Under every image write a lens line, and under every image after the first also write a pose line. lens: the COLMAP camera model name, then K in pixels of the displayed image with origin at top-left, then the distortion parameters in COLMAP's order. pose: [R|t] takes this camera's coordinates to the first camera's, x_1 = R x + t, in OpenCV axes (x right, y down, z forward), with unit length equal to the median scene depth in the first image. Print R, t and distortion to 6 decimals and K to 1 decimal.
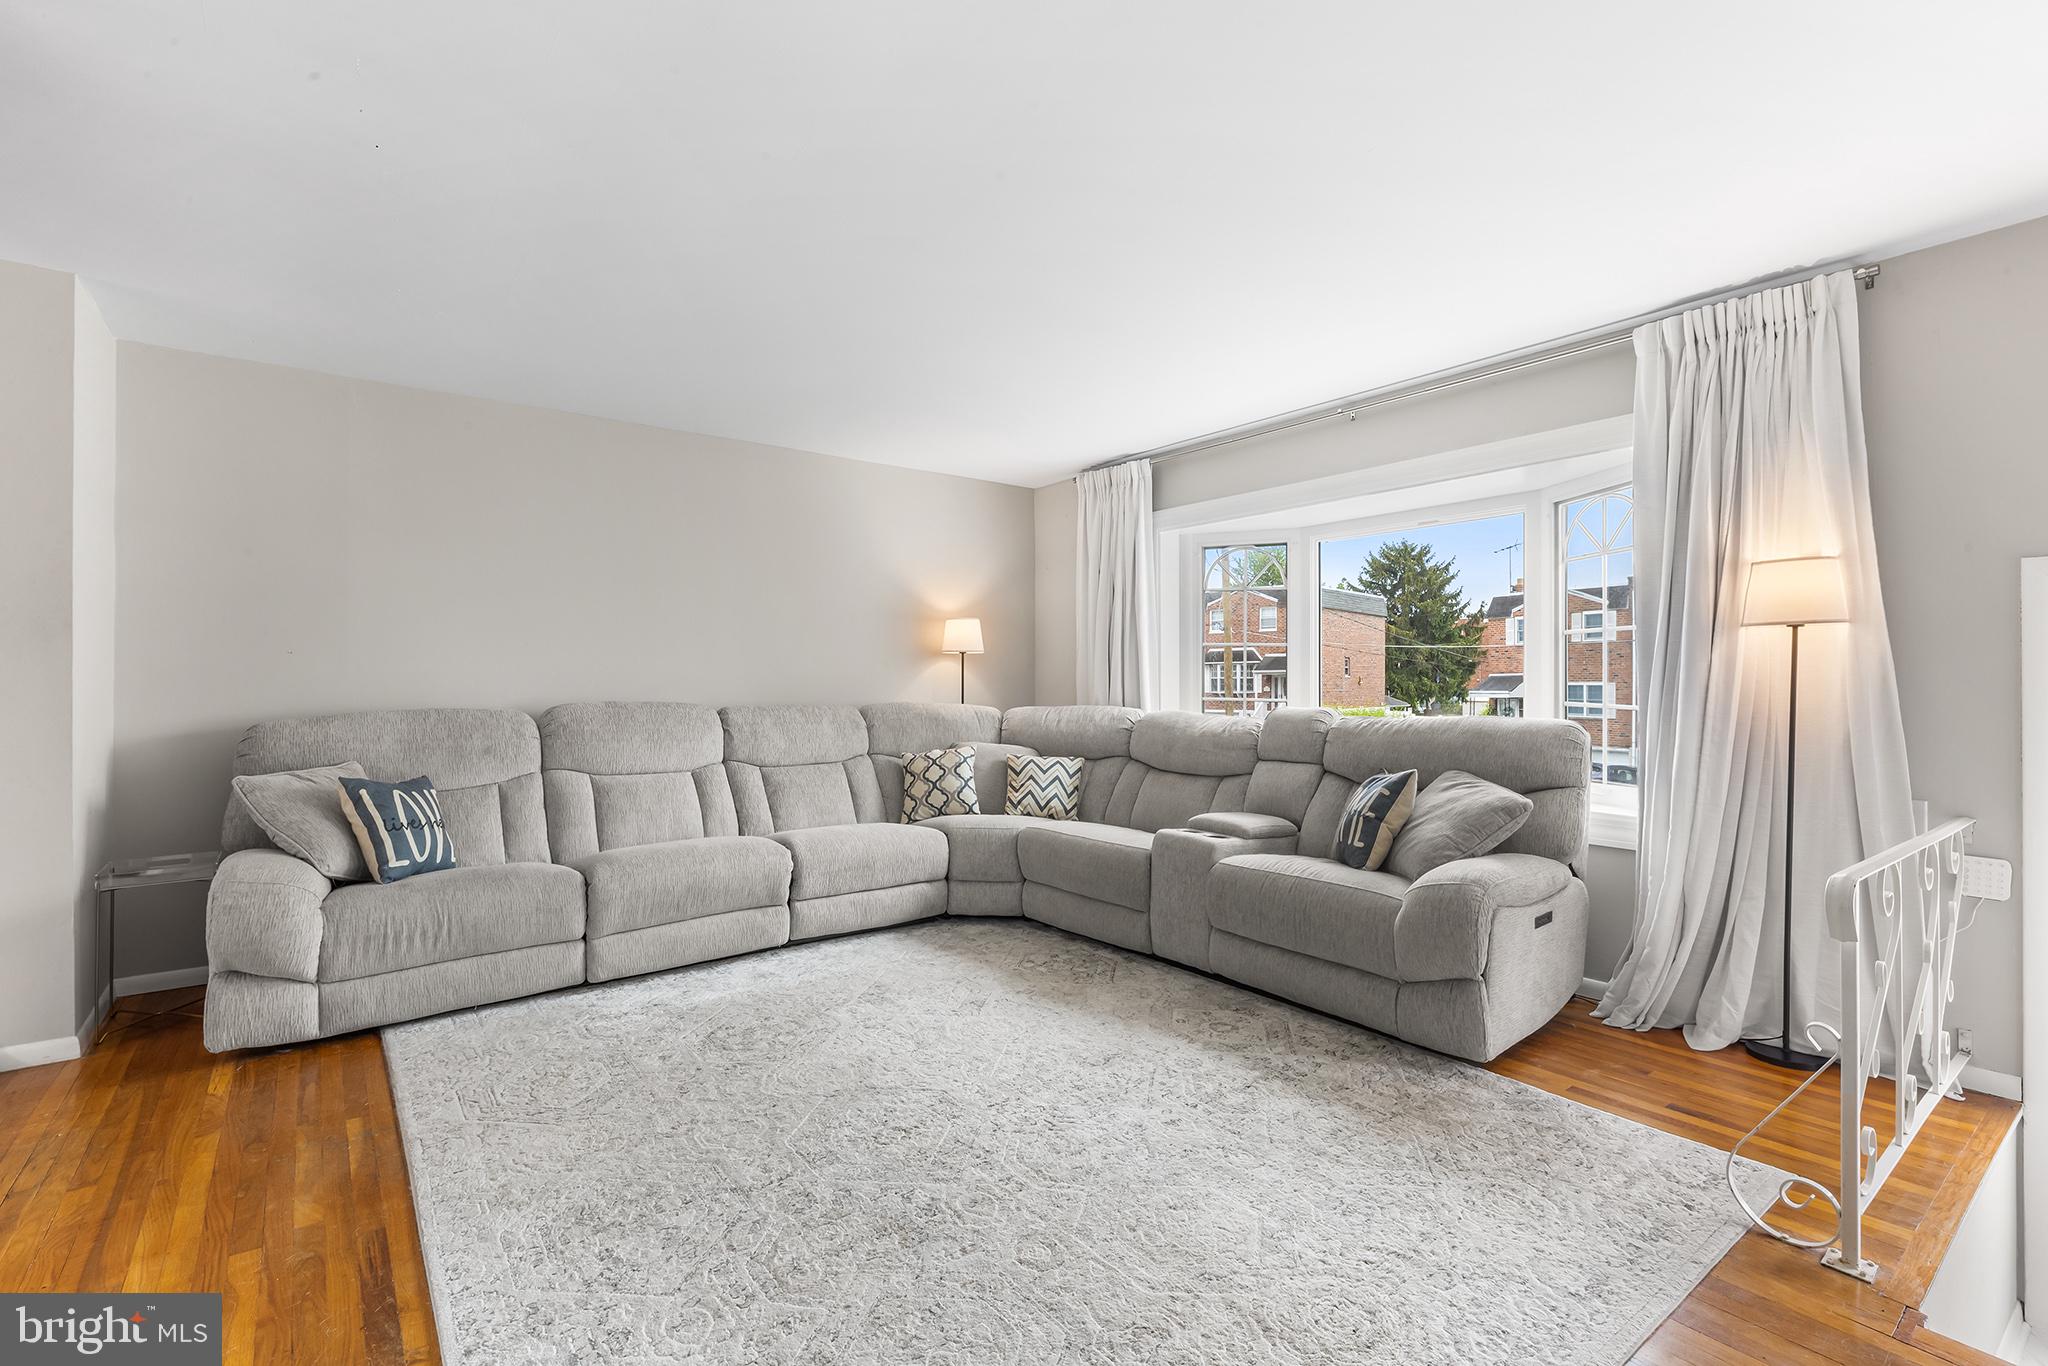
lens RADIAL K [[940.1, 0, 1026.0], [0, 940.1, 683.3], [0, 0, 1]] dist [0.000167, 0.000019]
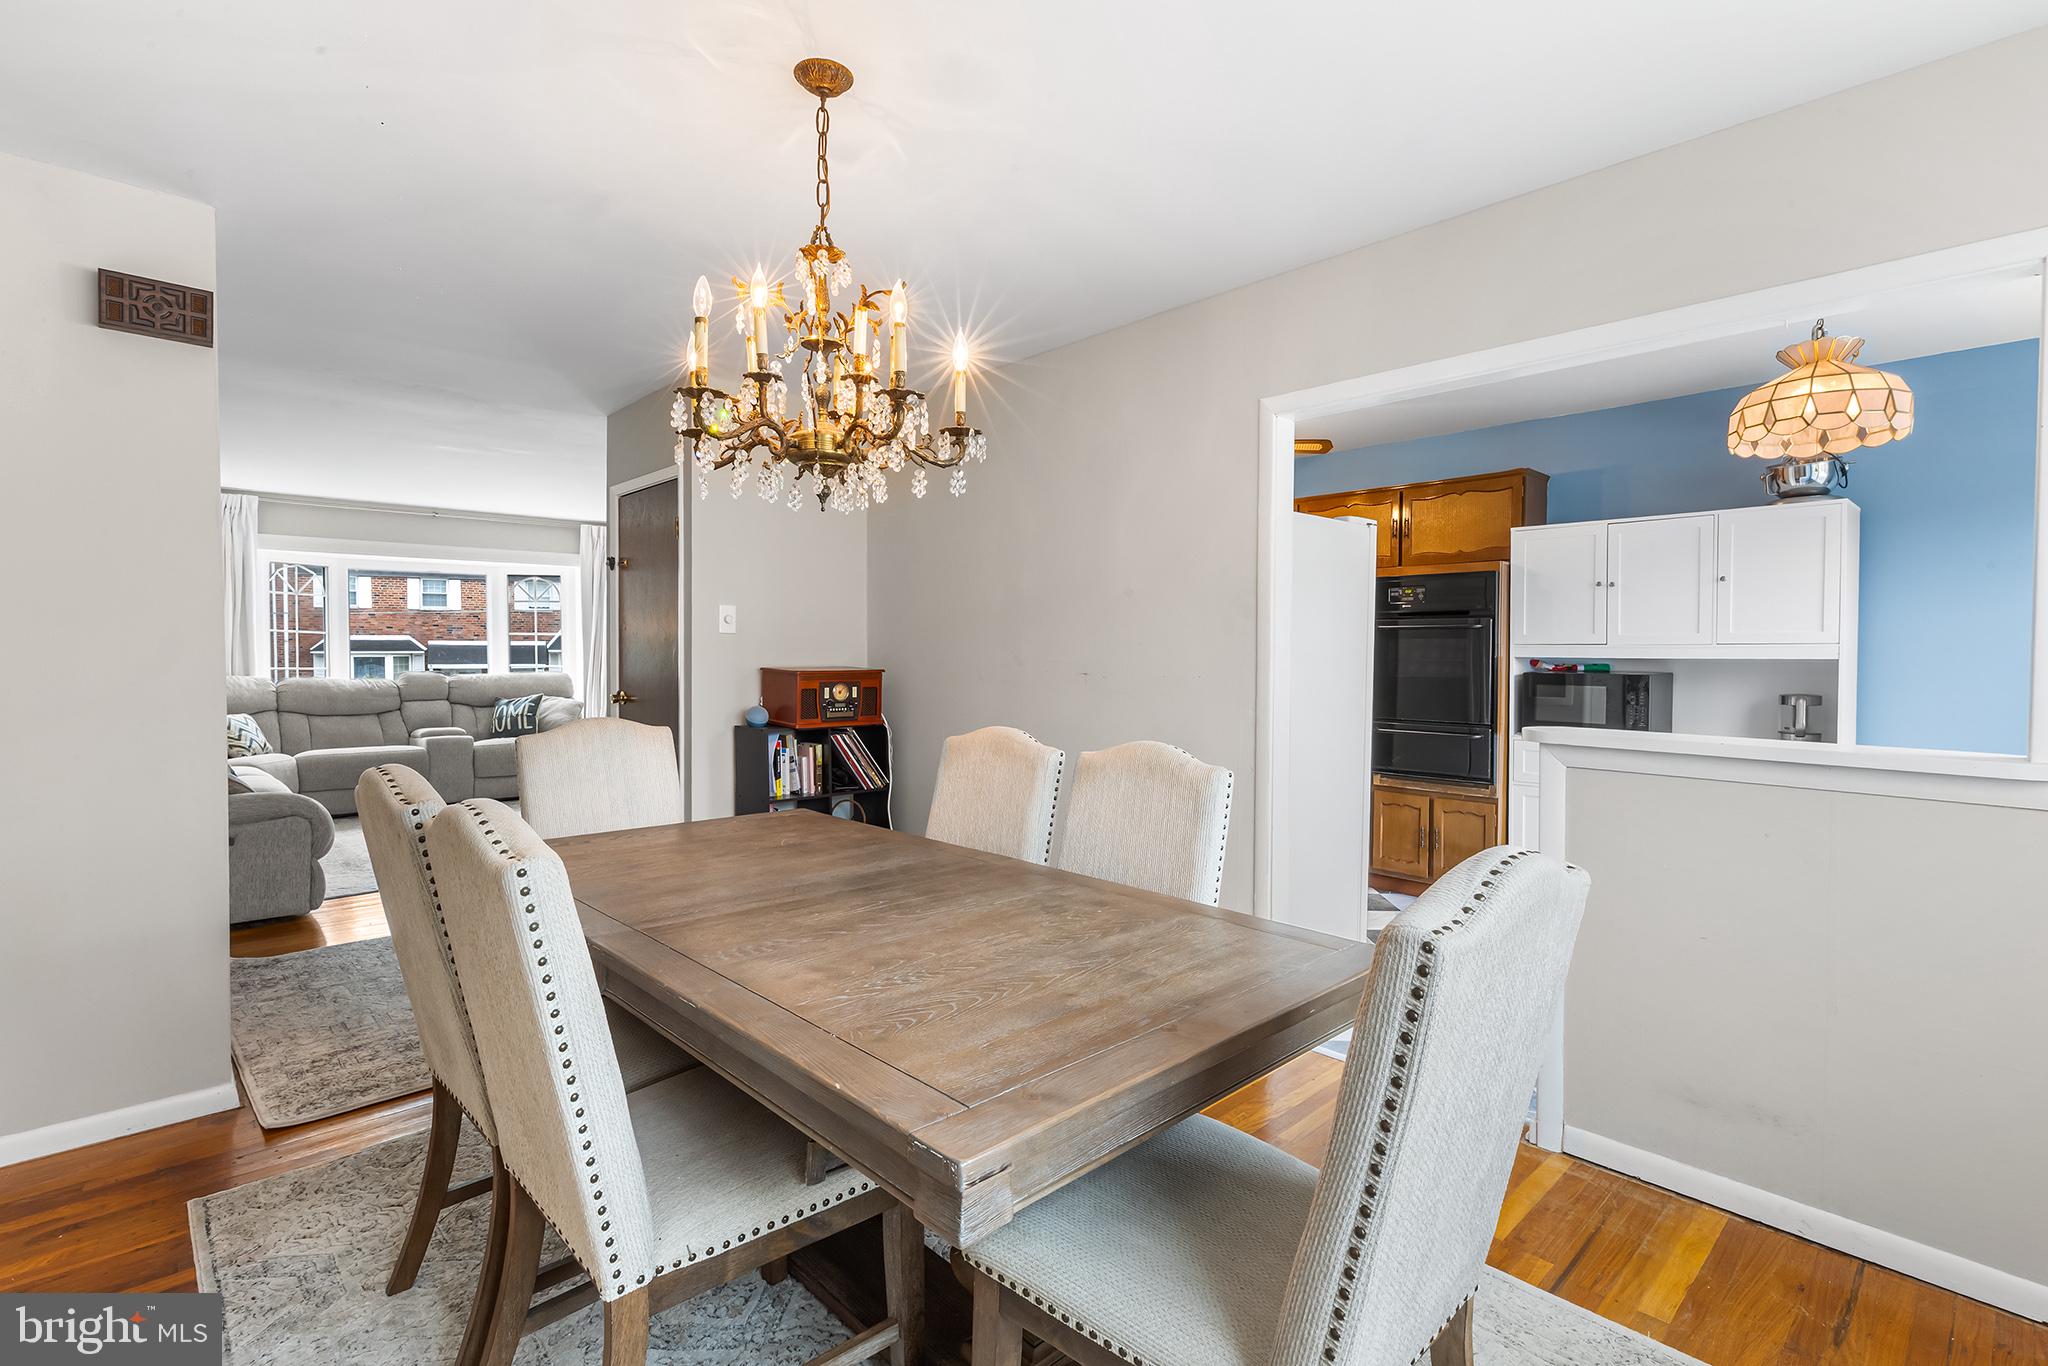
lens RADIAL K [[940.1, 0, 1024.0], [0, 940.1, 678.4], [0, 0, 1]] dist [0.000167, 0.000019]
pose [[-0.106228, -0.018693, 0.994166, -1.400265], [0.000802, 0.999821, 0.018885, 0.009058], [-0.994341, 0.002803, -0.106195, 0.011568]]
